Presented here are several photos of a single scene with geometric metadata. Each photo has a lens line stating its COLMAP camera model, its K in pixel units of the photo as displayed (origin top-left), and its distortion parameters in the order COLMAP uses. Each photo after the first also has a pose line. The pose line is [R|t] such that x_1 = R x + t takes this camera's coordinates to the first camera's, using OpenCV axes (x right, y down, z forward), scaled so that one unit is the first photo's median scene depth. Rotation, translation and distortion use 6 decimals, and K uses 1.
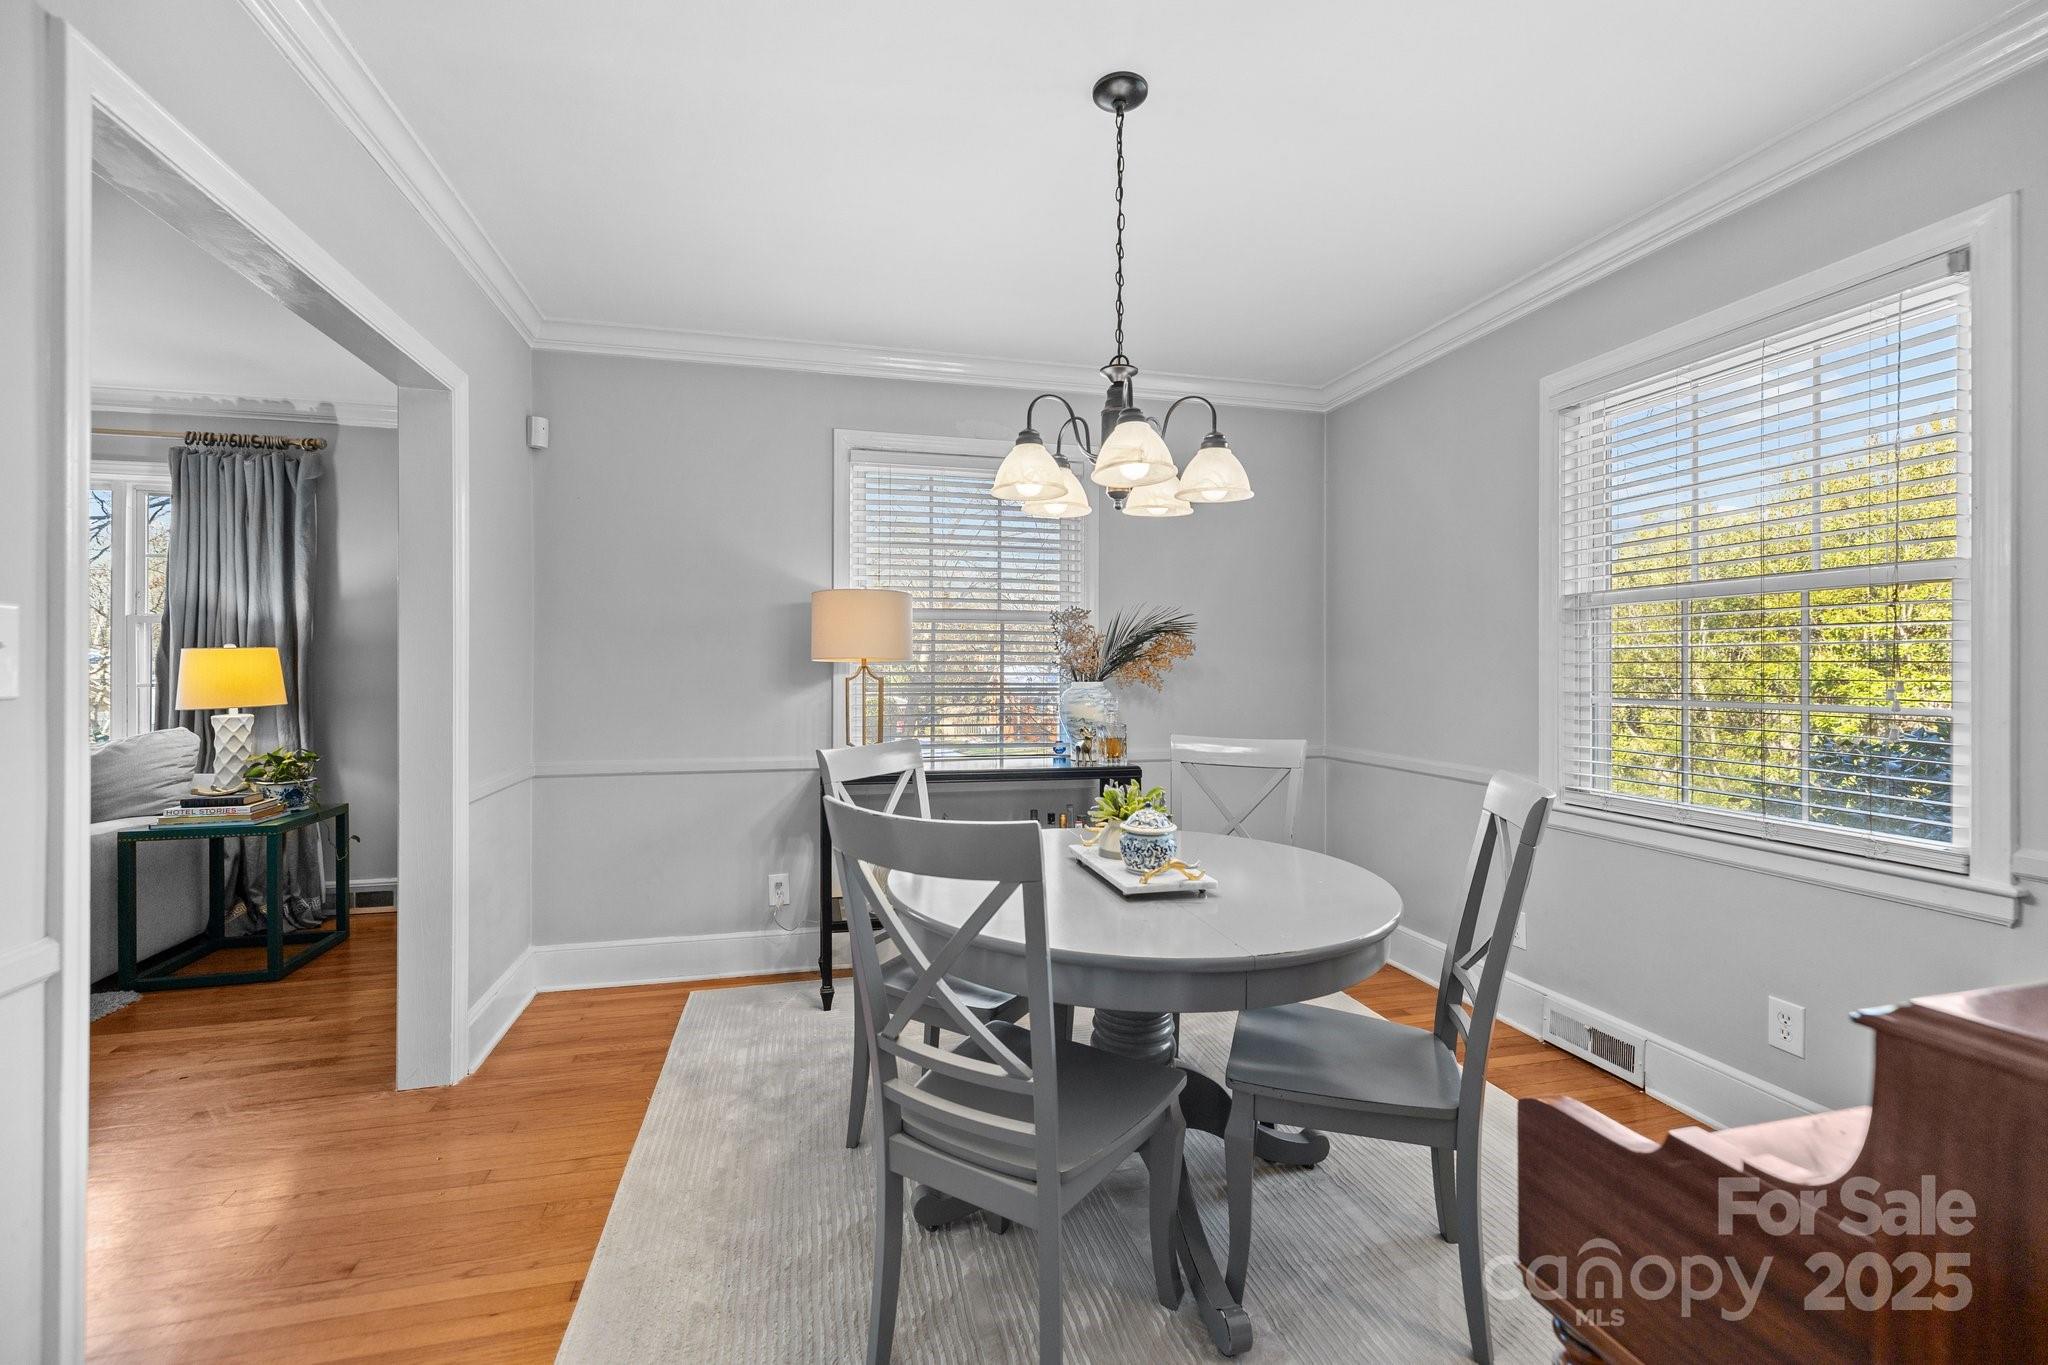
lens RADIAL K [[869.6, 0, 1025.1], [0, 869.6, 671.3], [0, 0, 1]] dist [0.007480, -0.001269]
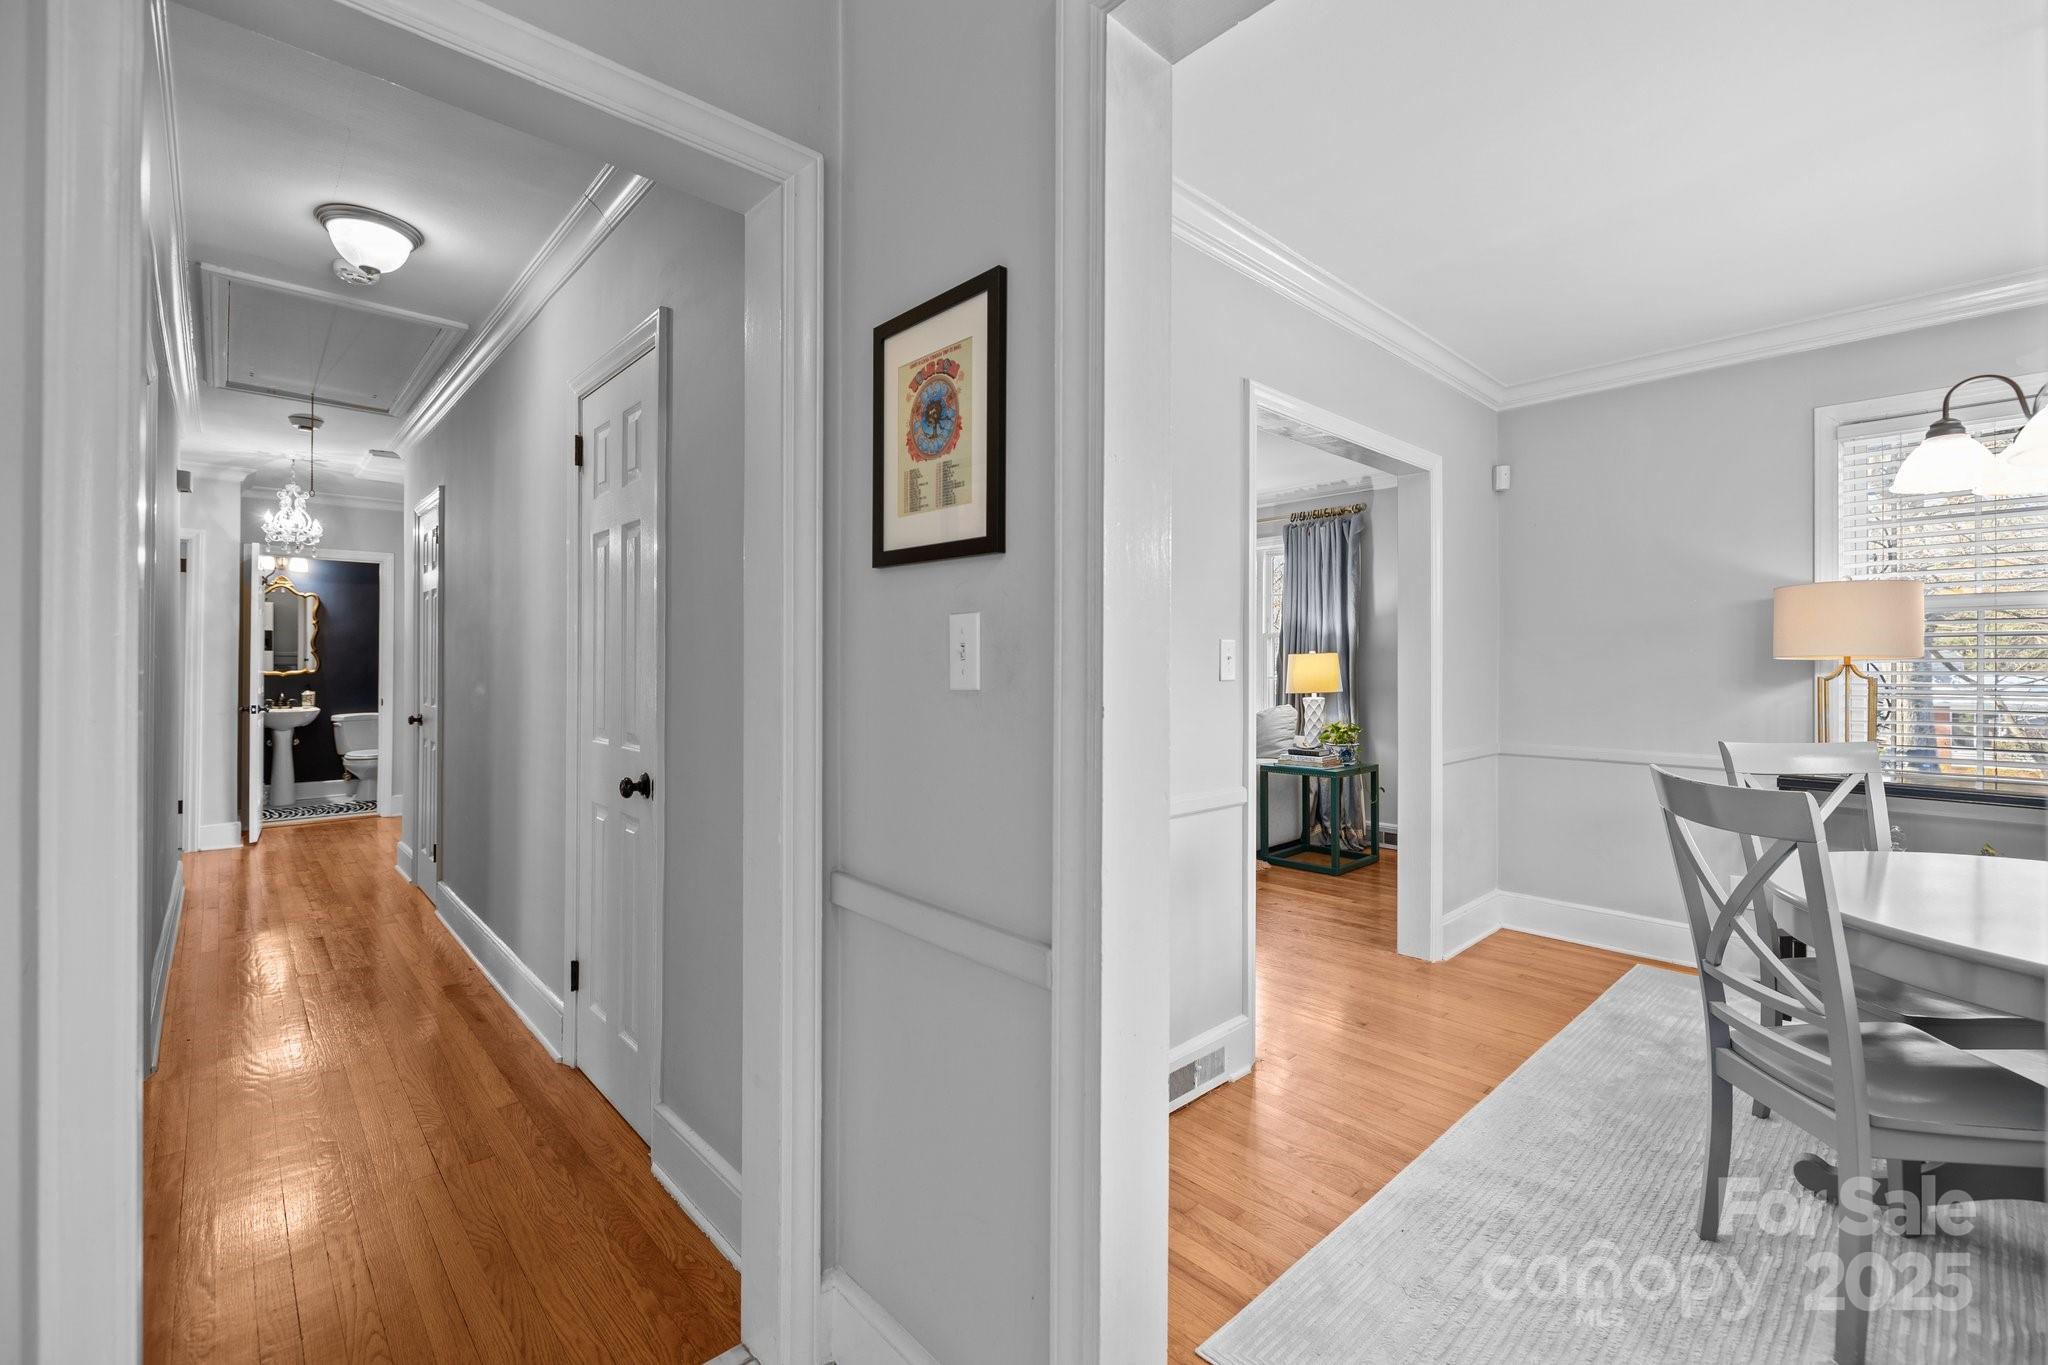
lens RADIAL K [[869.6, 0, 1034.7], [0, 869.6, 663.3], [0, 0, 1]] dist [0.007480, -0.001269]
pose [[0.495727, -0.003494, -0.868471, 0.174977], [-0.002201, 0.999984, -0.005279, -0.000443], [0.868476, 0.004528, 0.495711, -0.179524]]
